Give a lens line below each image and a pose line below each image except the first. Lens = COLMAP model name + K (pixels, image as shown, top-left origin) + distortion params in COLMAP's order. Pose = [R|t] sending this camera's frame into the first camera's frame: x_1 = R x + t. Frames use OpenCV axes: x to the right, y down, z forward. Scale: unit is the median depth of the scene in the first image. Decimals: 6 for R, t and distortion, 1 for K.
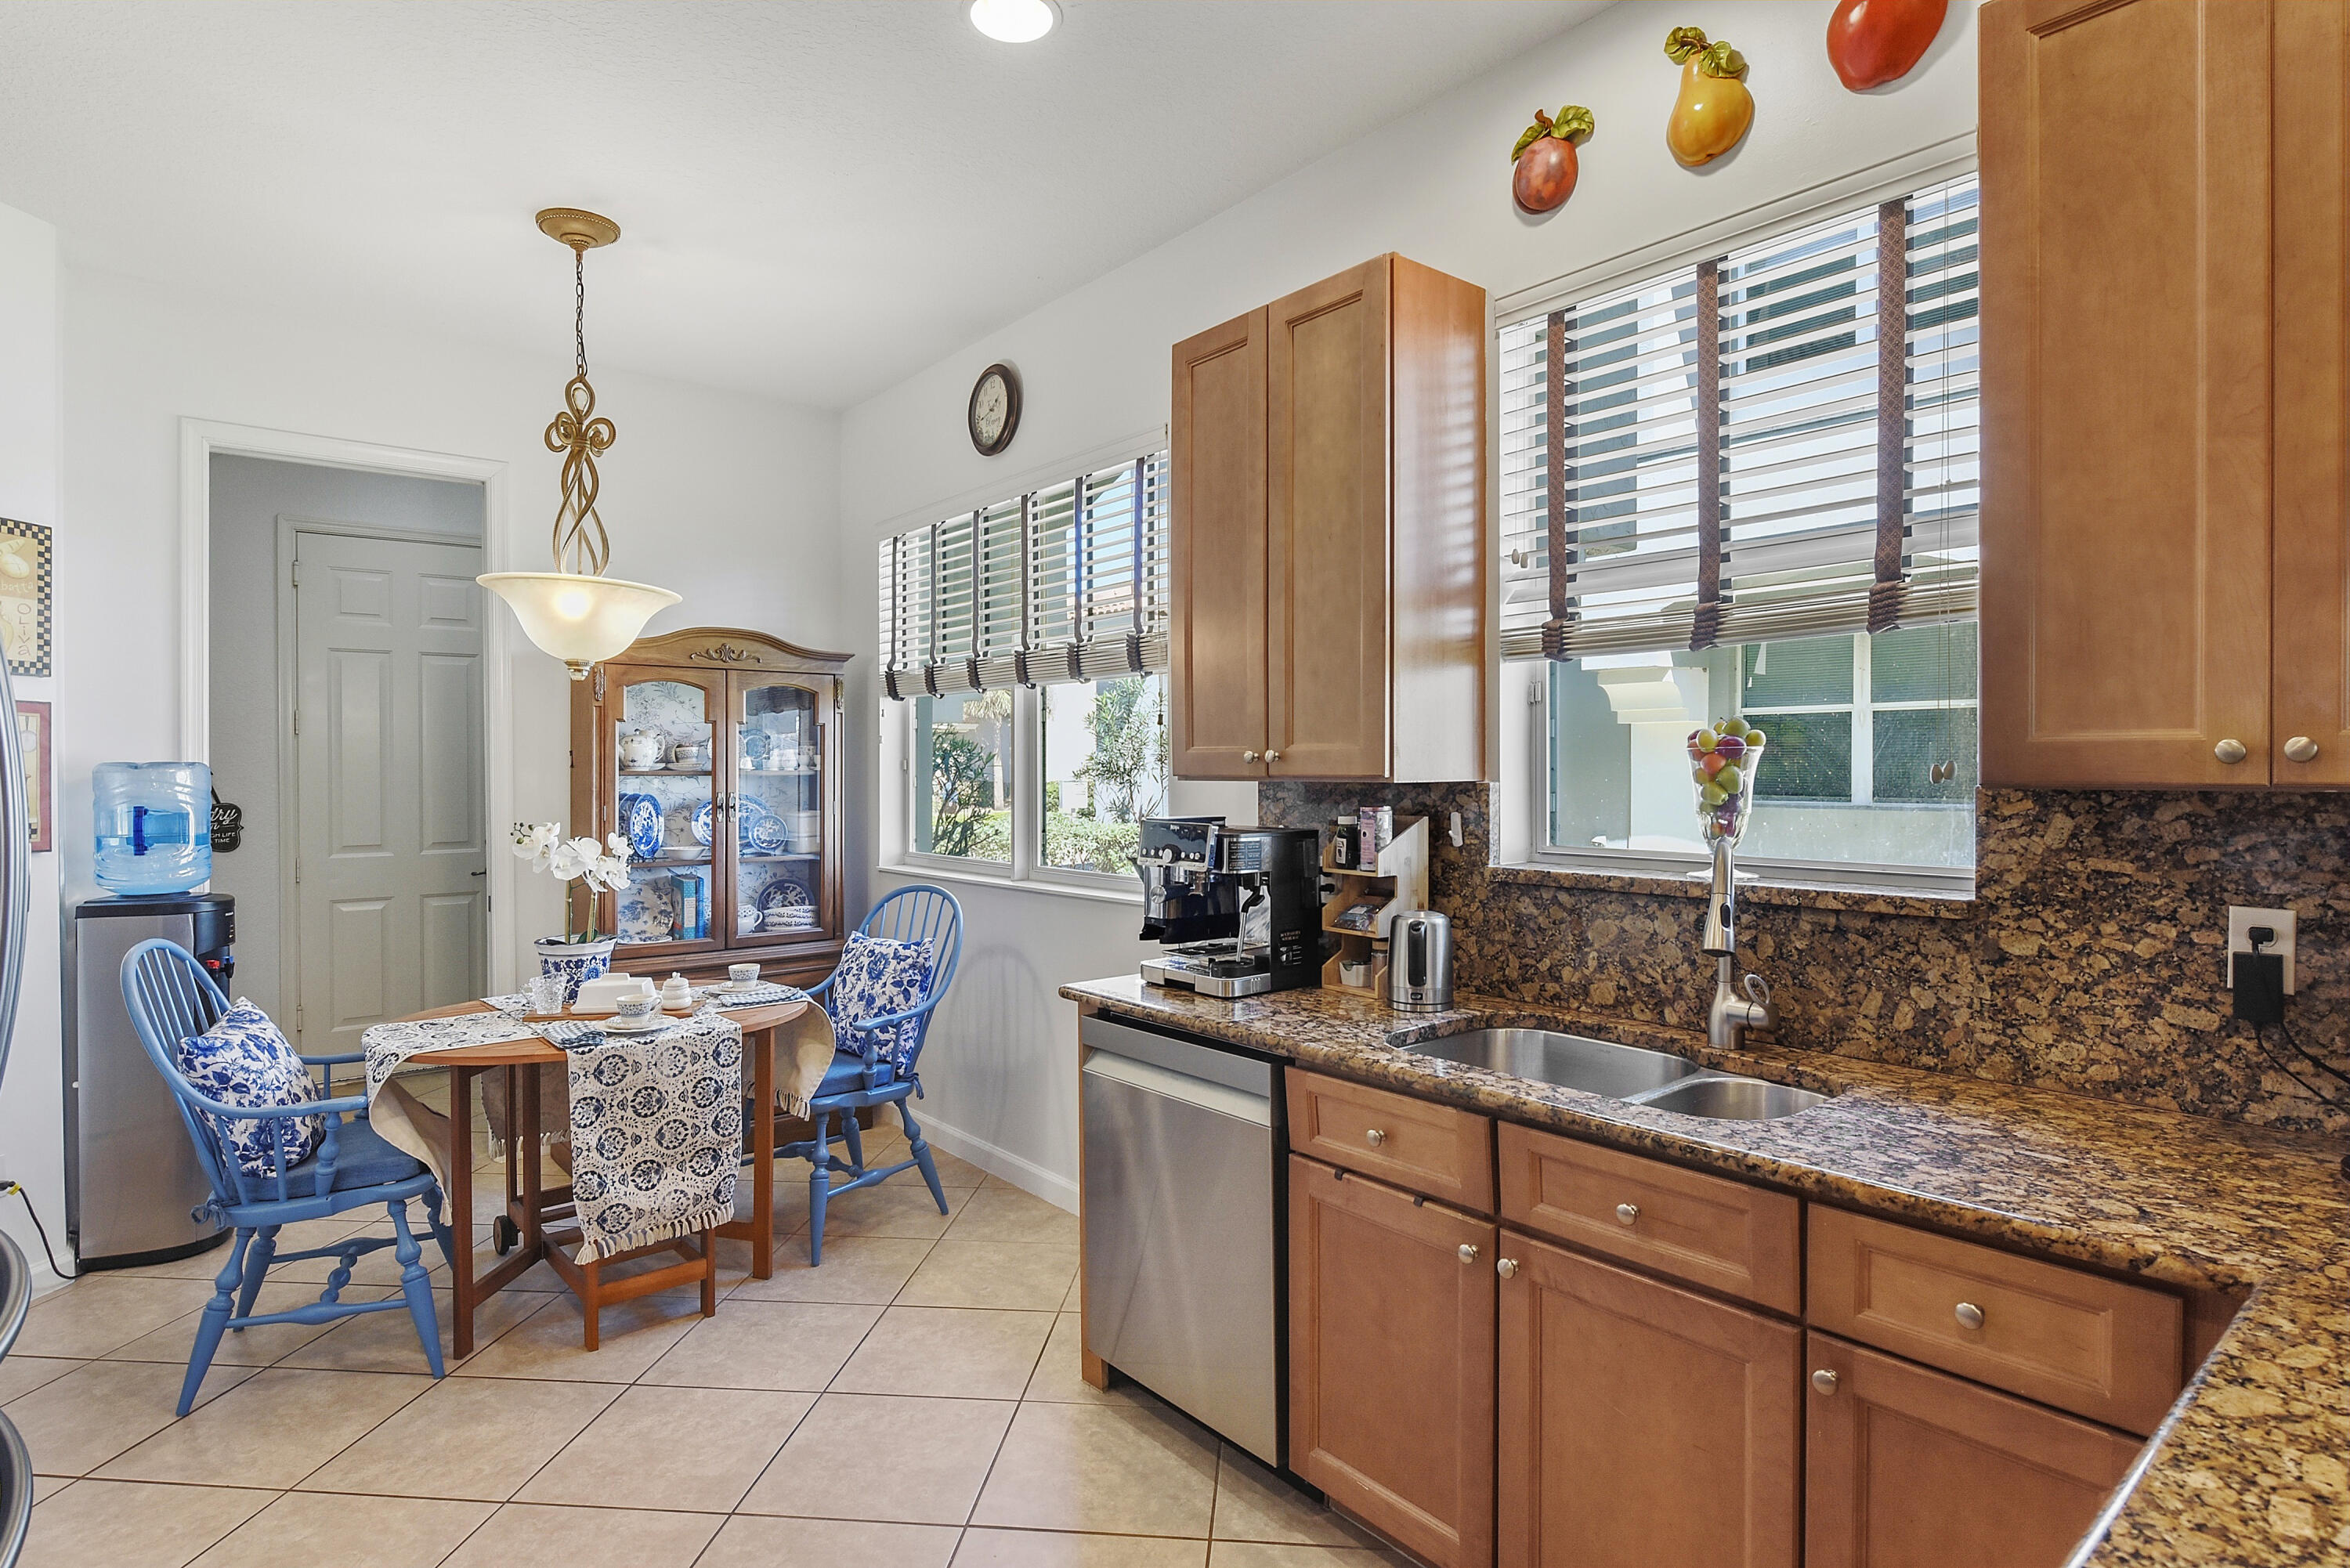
lens RADIAL K [[1154.1, 0, 1175.0], [0, 1154.1, 784.0], [0, 0, 1]] dist [-0.001368, -0.000500]
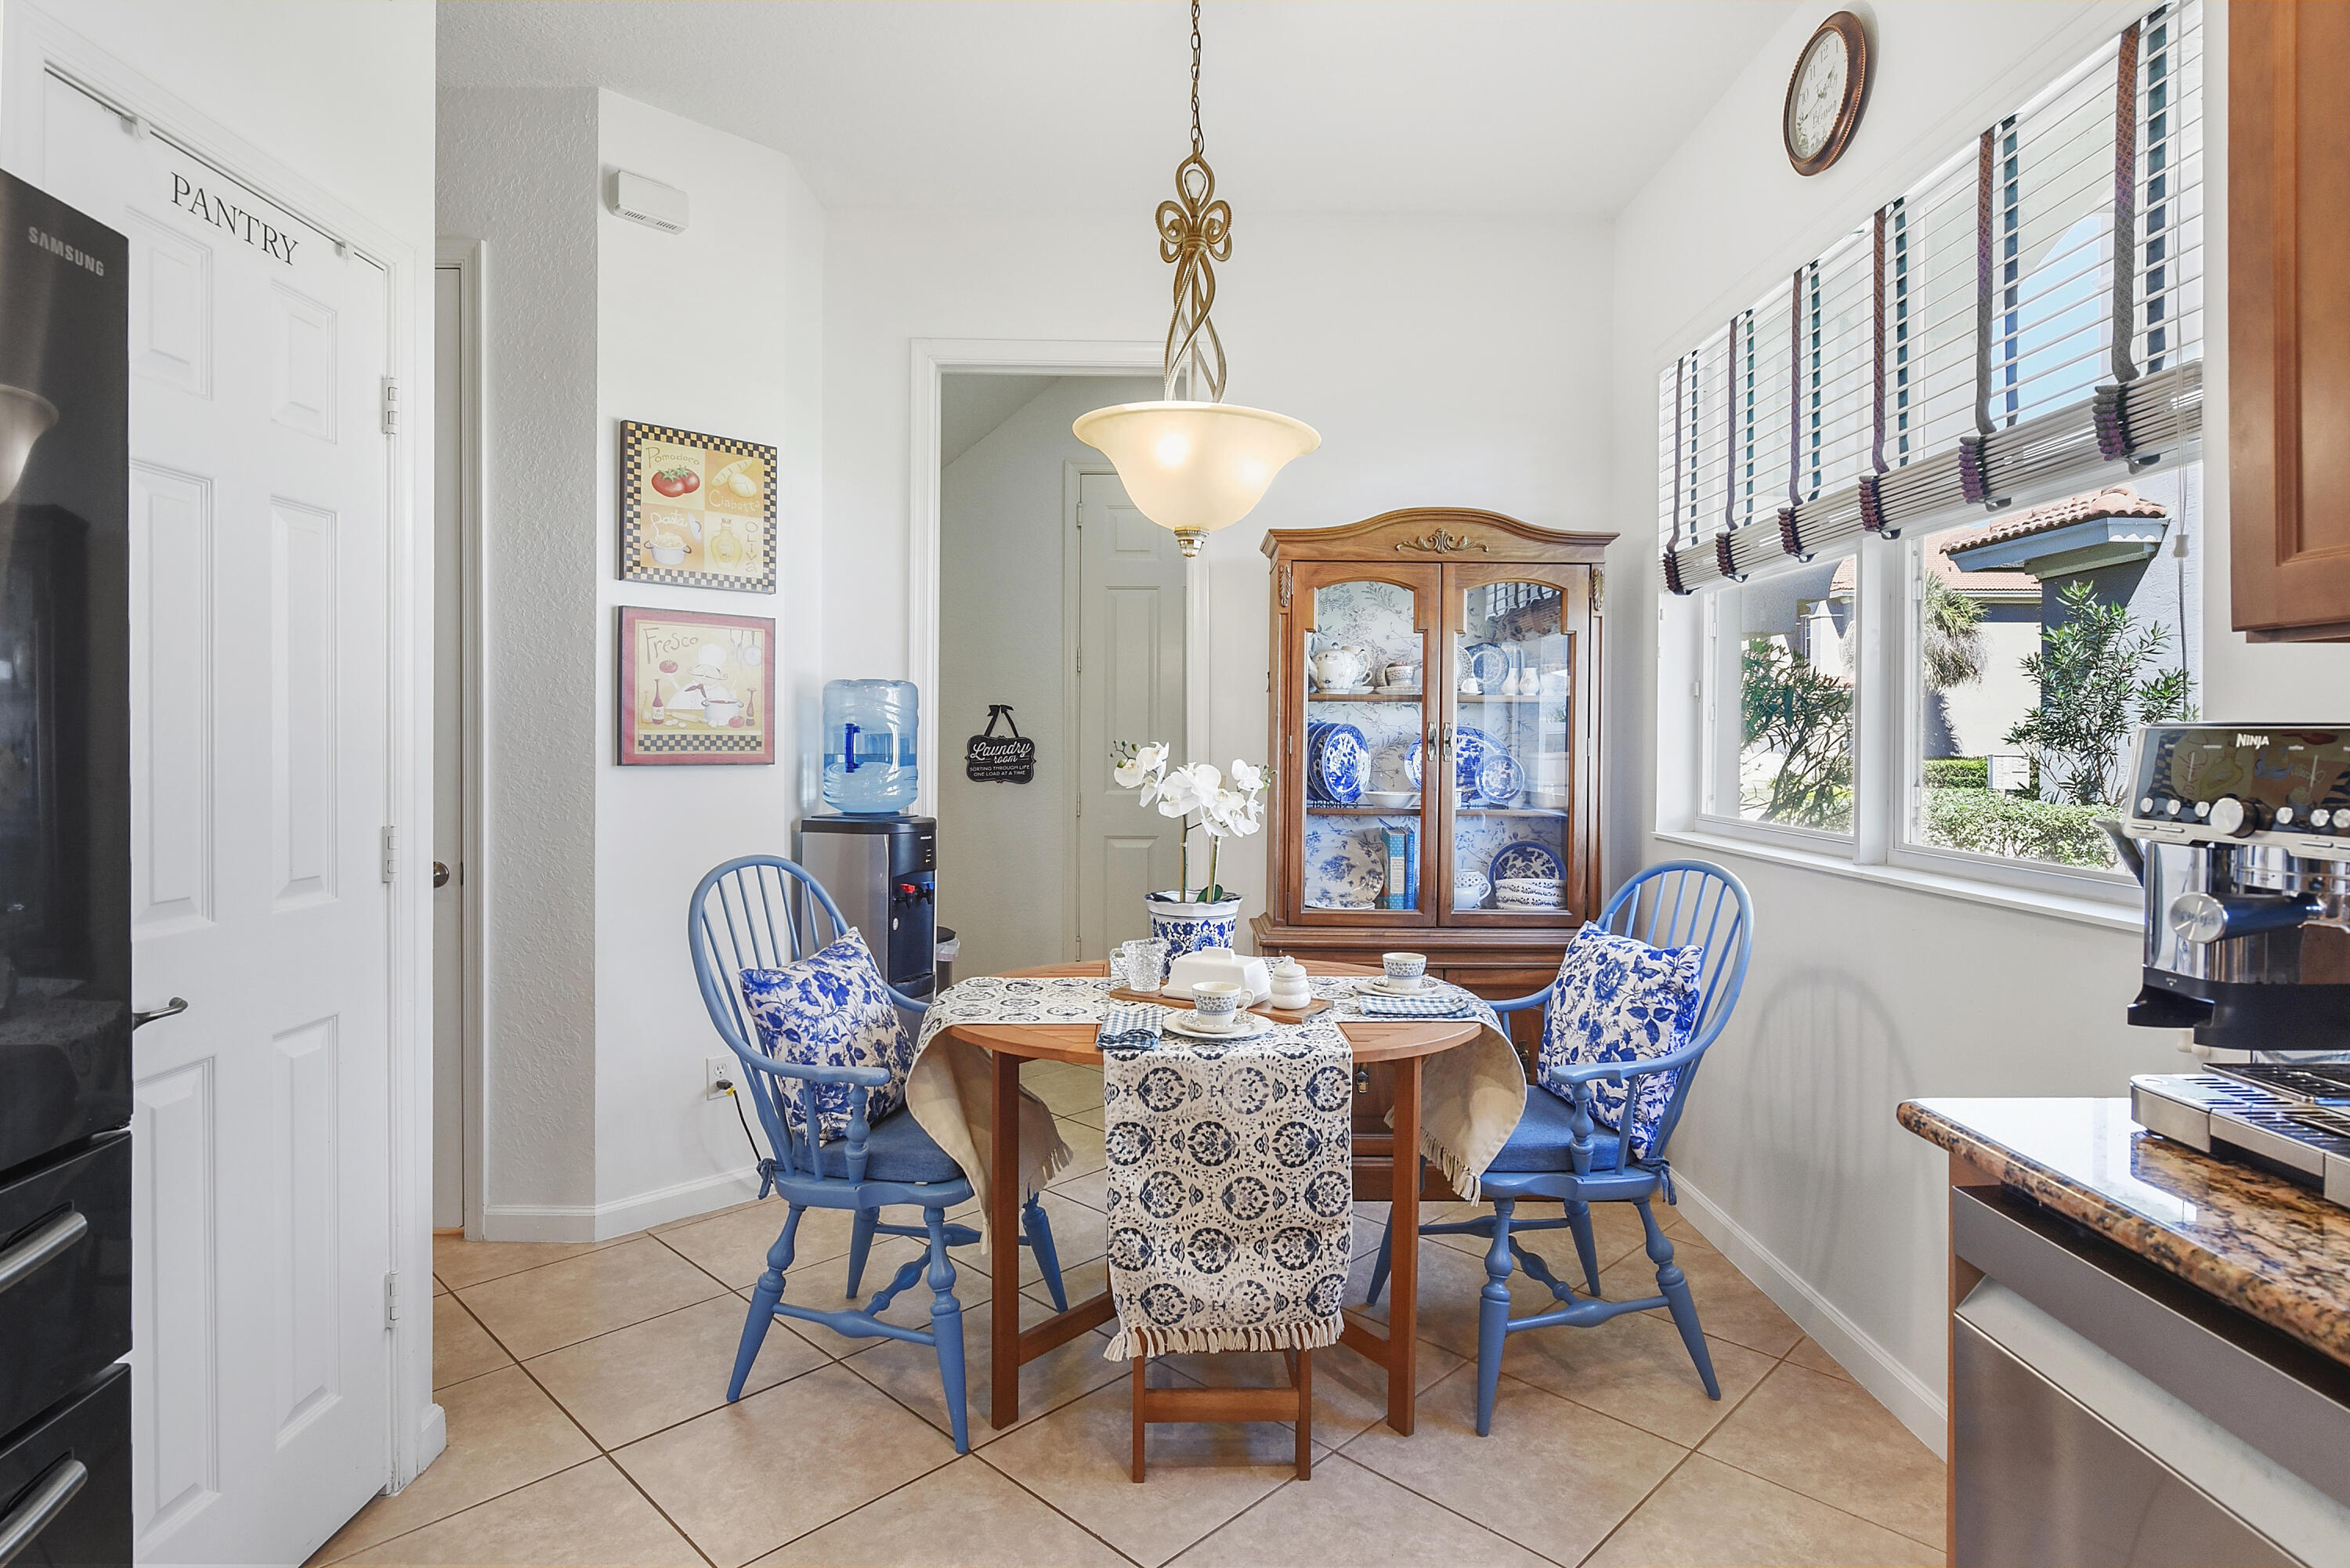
lens RADIAL K [[1183.1, 0, 1194.5], [0, 1183.1, 741.5], [0, 0, 1]] dist [-0.004129, -0.001651]
pose [[0.769649, 0.007028, -0.638428, -0.016546], [-0.013437, 0.999896, -0.005191, 0.036375], [0.638326, 0.012574, 0.769664, 0.403289]]
